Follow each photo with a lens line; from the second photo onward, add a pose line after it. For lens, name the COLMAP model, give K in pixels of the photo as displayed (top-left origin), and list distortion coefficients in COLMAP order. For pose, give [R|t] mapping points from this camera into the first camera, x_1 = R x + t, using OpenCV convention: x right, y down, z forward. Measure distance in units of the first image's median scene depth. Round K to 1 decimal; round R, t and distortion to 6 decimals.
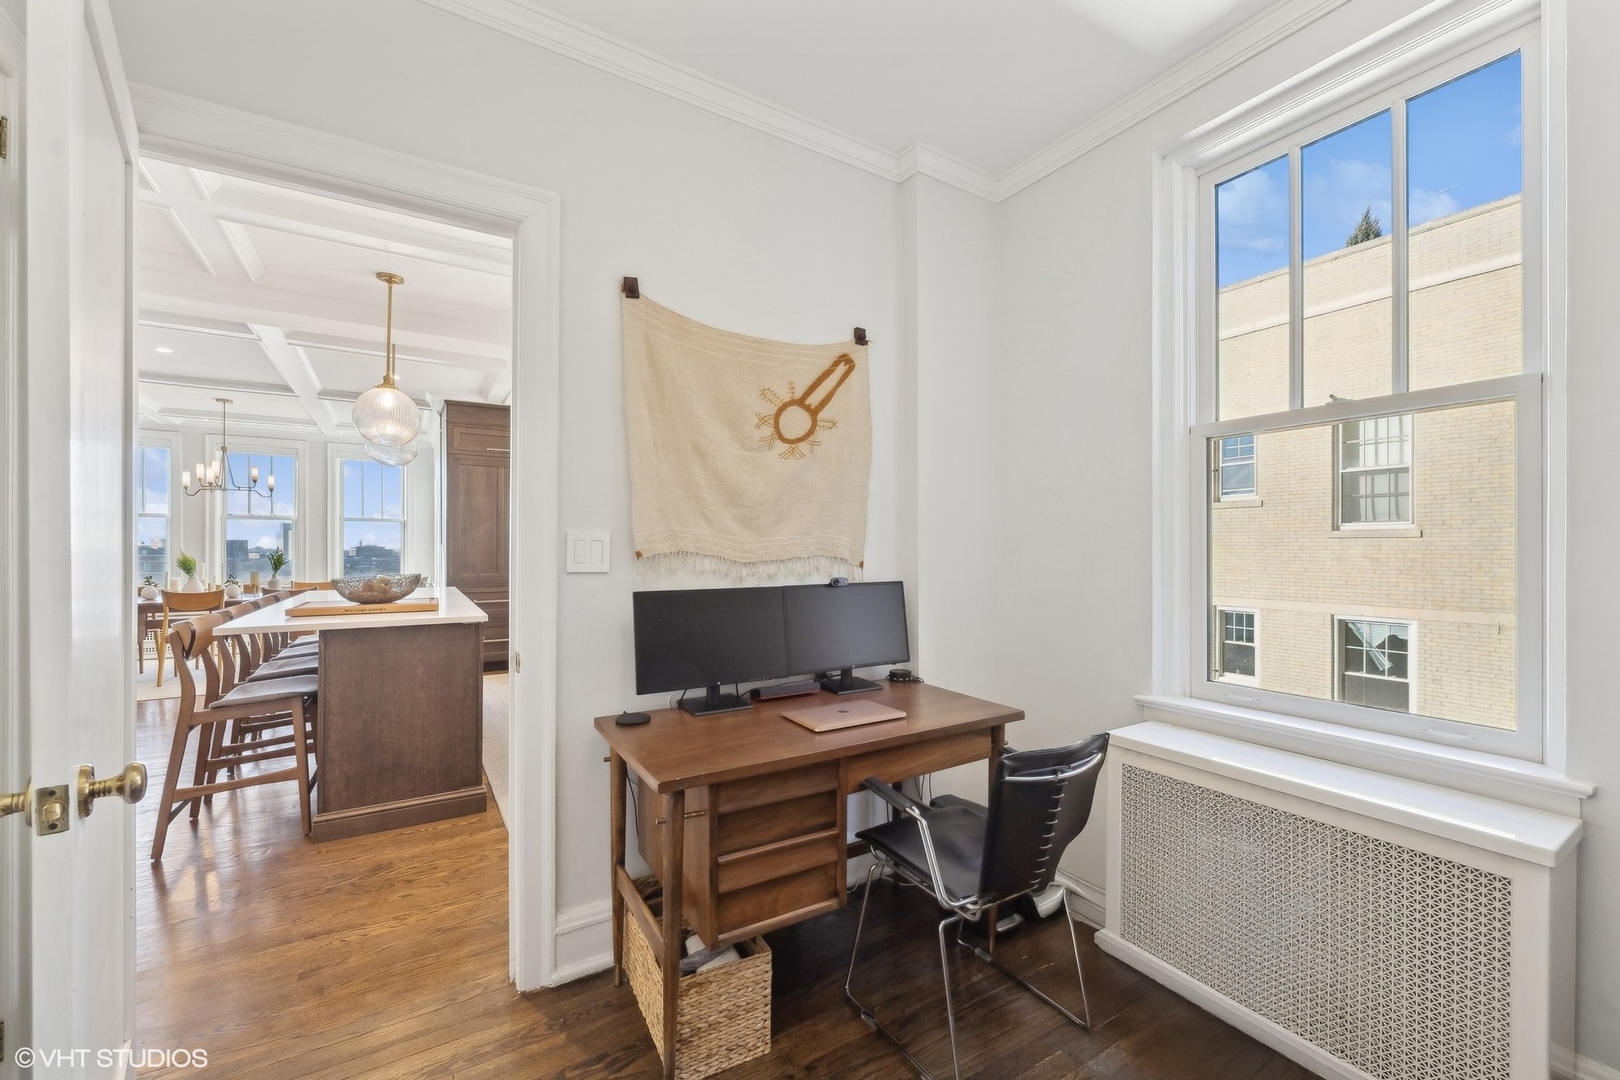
lens RADIAL K [[643.1, 0, 813.2], [0, 643.1, 541.0], [0, 0, 1]] dist [-0.001965, -0.000020]
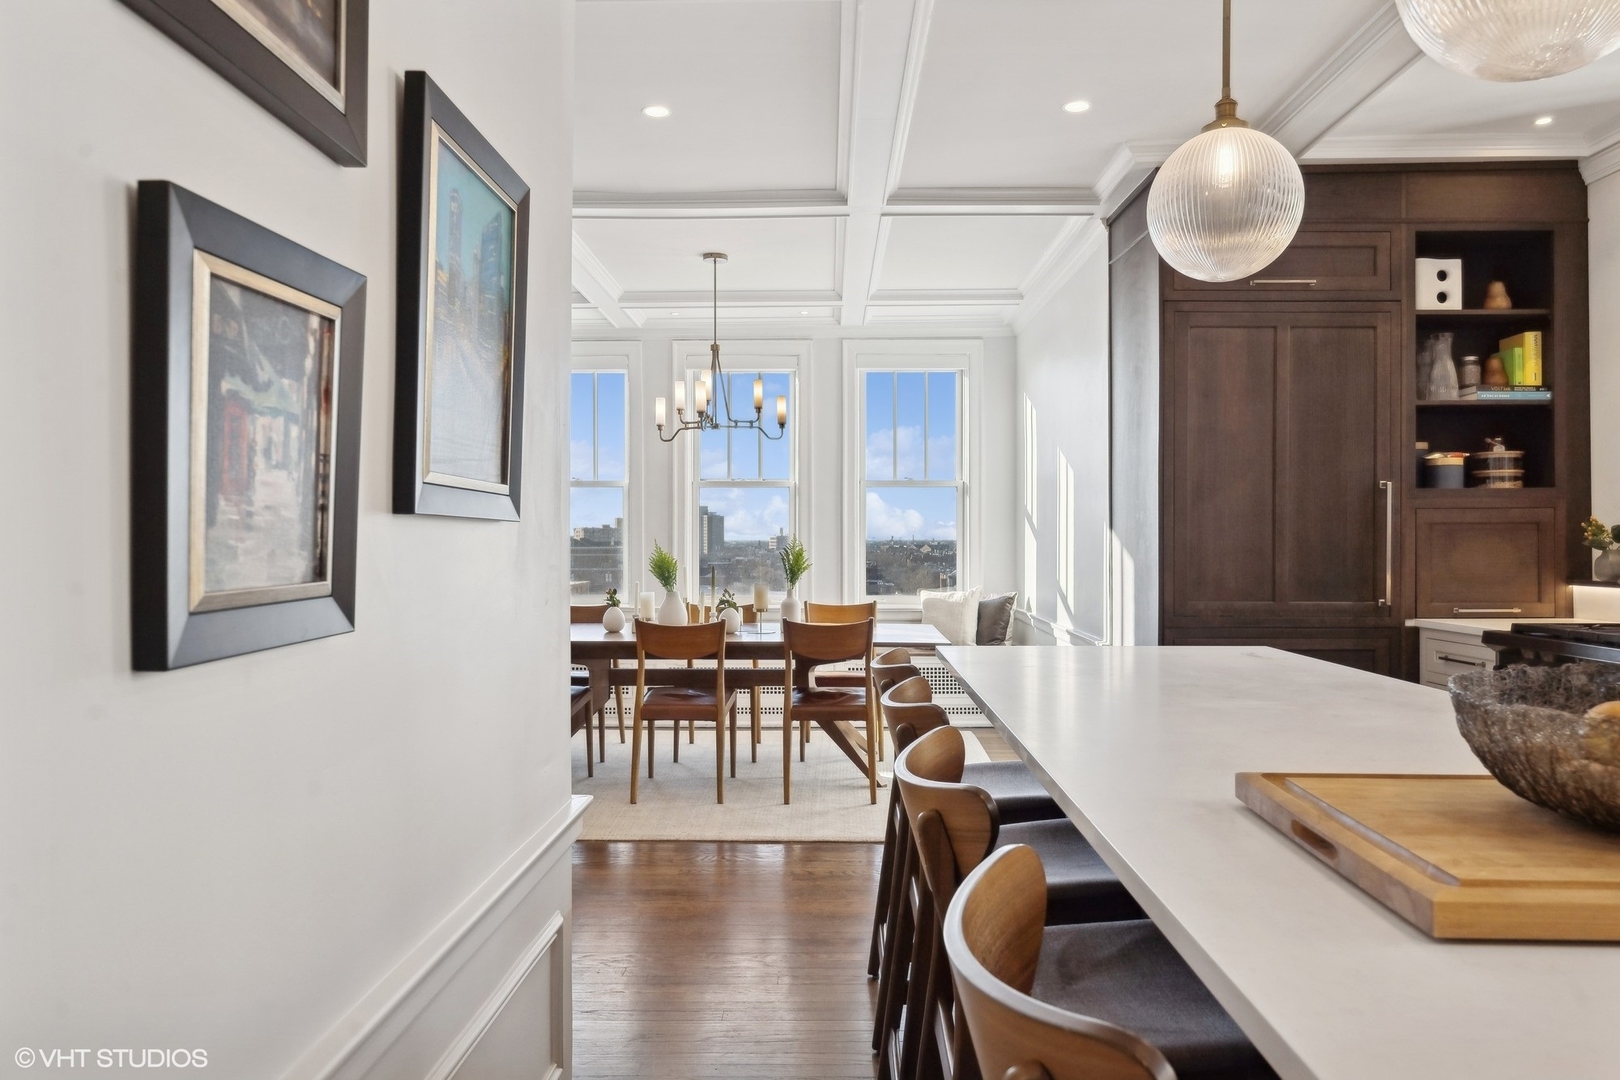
lens RADIAL K [[1070.4, 0, 803.5], [0, 1070.4, 532.9], [0, 0, 1]] dist [0.002319, 0.000704]
pose [[0.829445, -0.003283, -0.558579, -0.371369], [0.005349, 0.999984, 0.002066, 0.005126], [0.558563, -0.004701, 0.829449, 0.316576]]
